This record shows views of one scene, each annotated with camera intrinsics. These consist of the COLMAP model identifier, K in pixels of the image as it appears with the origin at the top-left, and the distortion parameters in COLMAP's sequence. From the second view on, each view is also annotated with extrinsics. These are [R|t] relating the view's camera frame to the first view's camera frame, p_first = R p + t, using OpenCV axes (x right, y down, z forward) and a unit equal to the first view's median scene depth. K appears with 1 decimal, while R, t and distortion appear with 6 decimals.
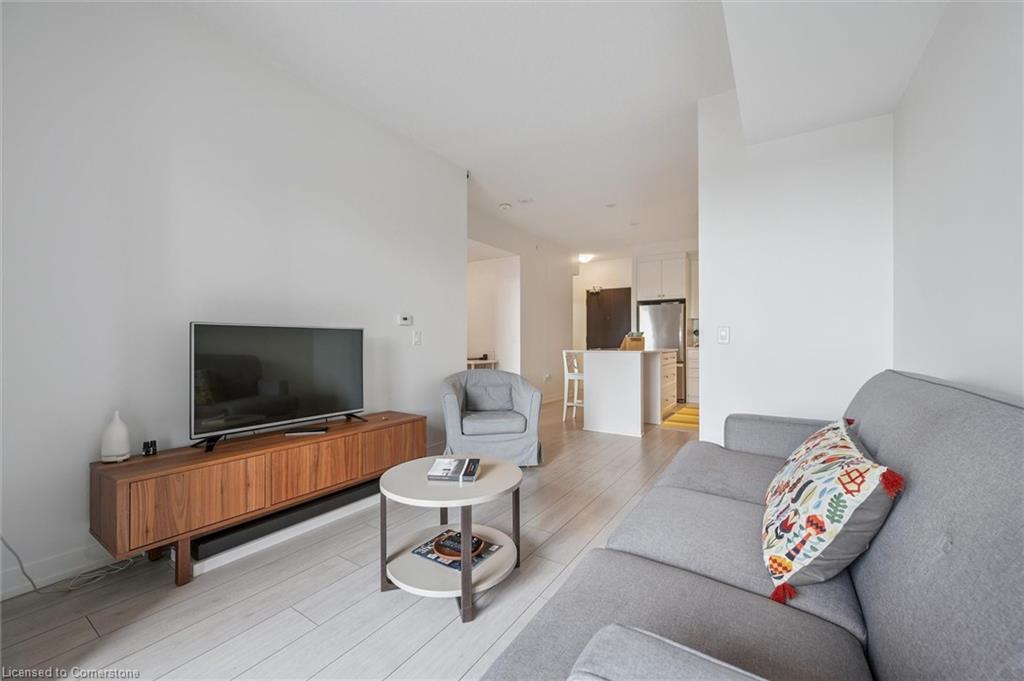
lens RADIAL K [[406.6, 0, 510.4], [0, 406.6, 336.9], [0, 0, 1]] dist [0.002066, -0.000031]
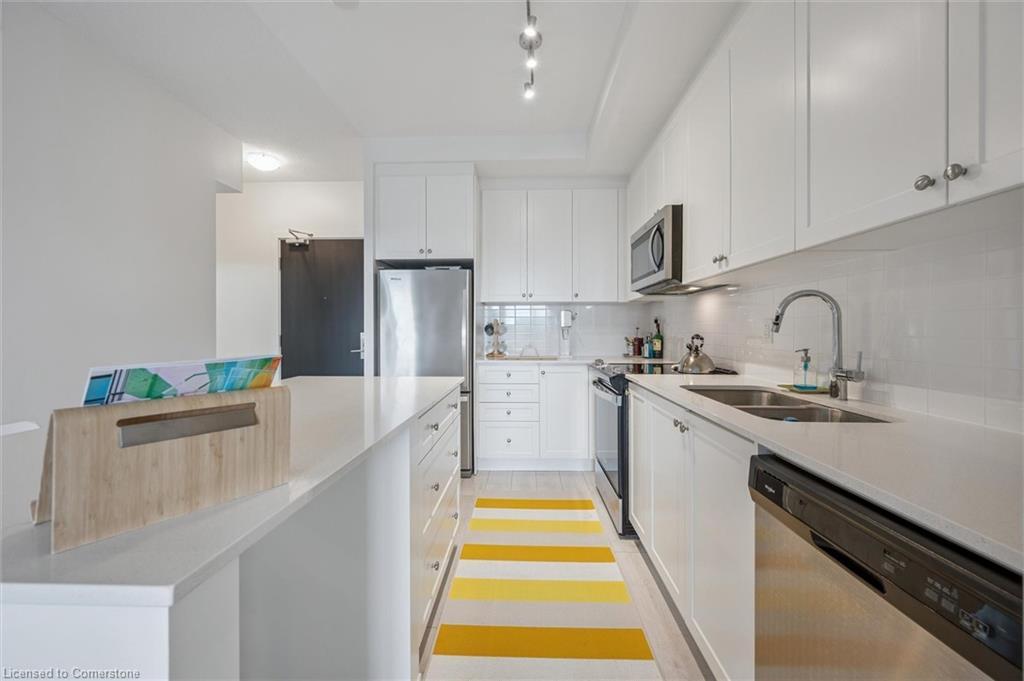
lens RADIAL K [[406.6, 0, 508.2], [0, 406.6, 334.0], [0, 0, 1]] dist [0.002066, -0.000031]
pose [[0.858324, -0.007850, 0.513049, 0.216003], [-0.003305, 0.999778, 0.020827, -0.015653], [-0.513098, -0.019572, 0.858107, 0.559177]]
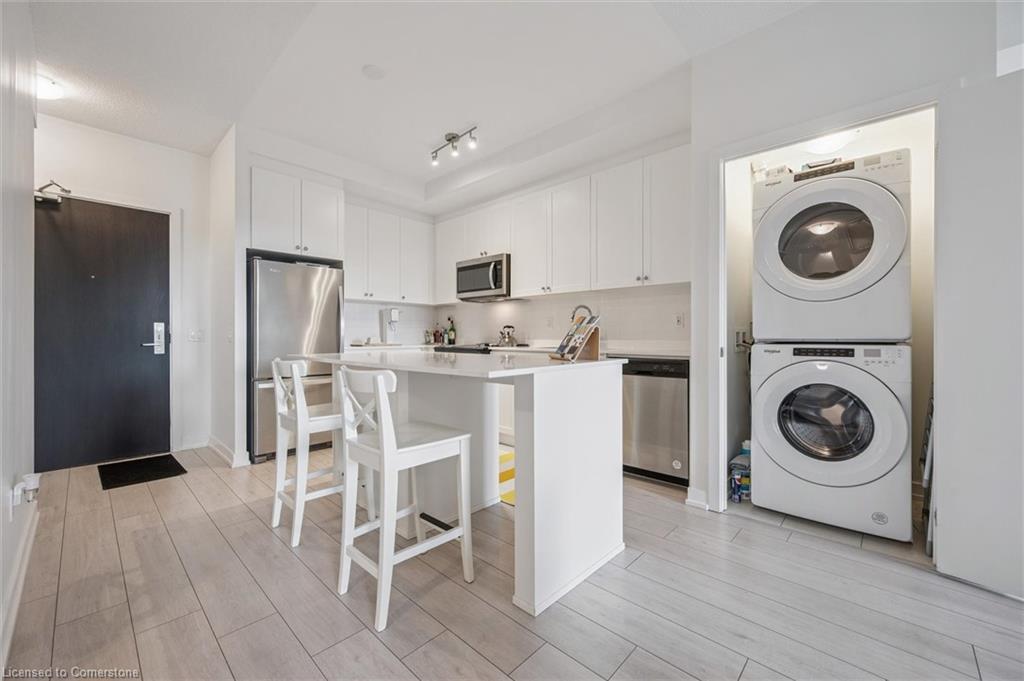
lens RADIAL K [[406.6, 0, 509.4], [0, 406.6, 338.0], [0, 0, 1]] dist [0.002066, -0.000031]
pose [[0.169627, -0.007618, 0.985479, -0.091792], [-0.010738, 0.999896, 0.009577, 0.004984], [-0.985450, -0.012206, 0.169527, 0.666884]]
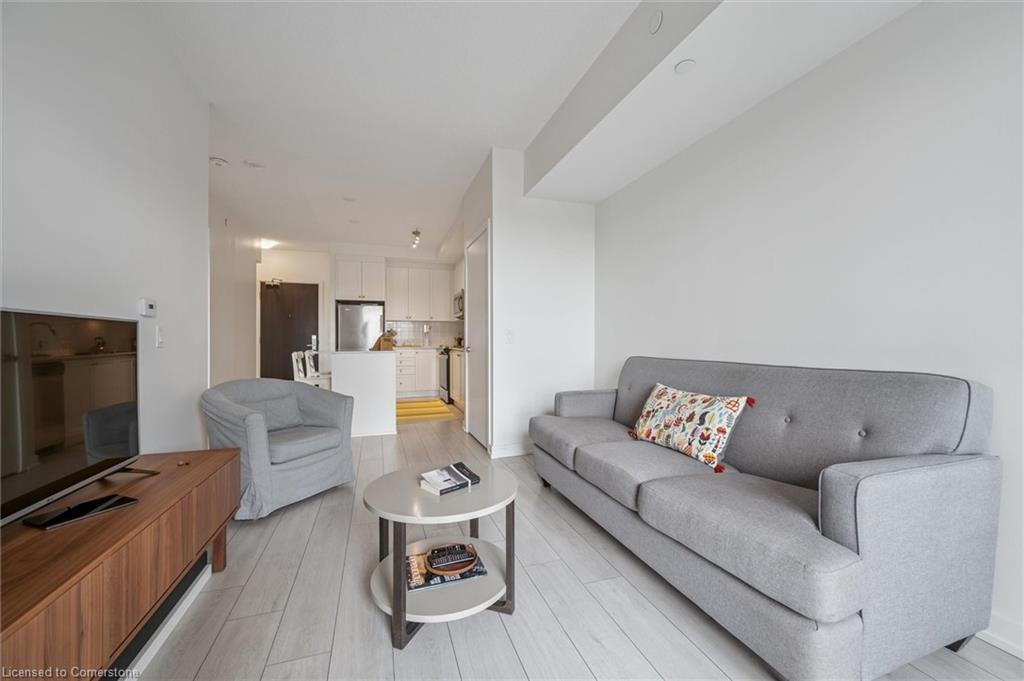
lens RADIAL K [[406.6, 0, 514.4], [0, 406.6, 338.2], [0, 0, 1]] dist [0.002066, -0.000031]
pose [[0.609944, 0.003043, 0.792438, -0.203492], [-0.005016, 0.999987, 0.000021, 0.000932], [-0.792428, -0.003988, 0.609952, 0.081348]]
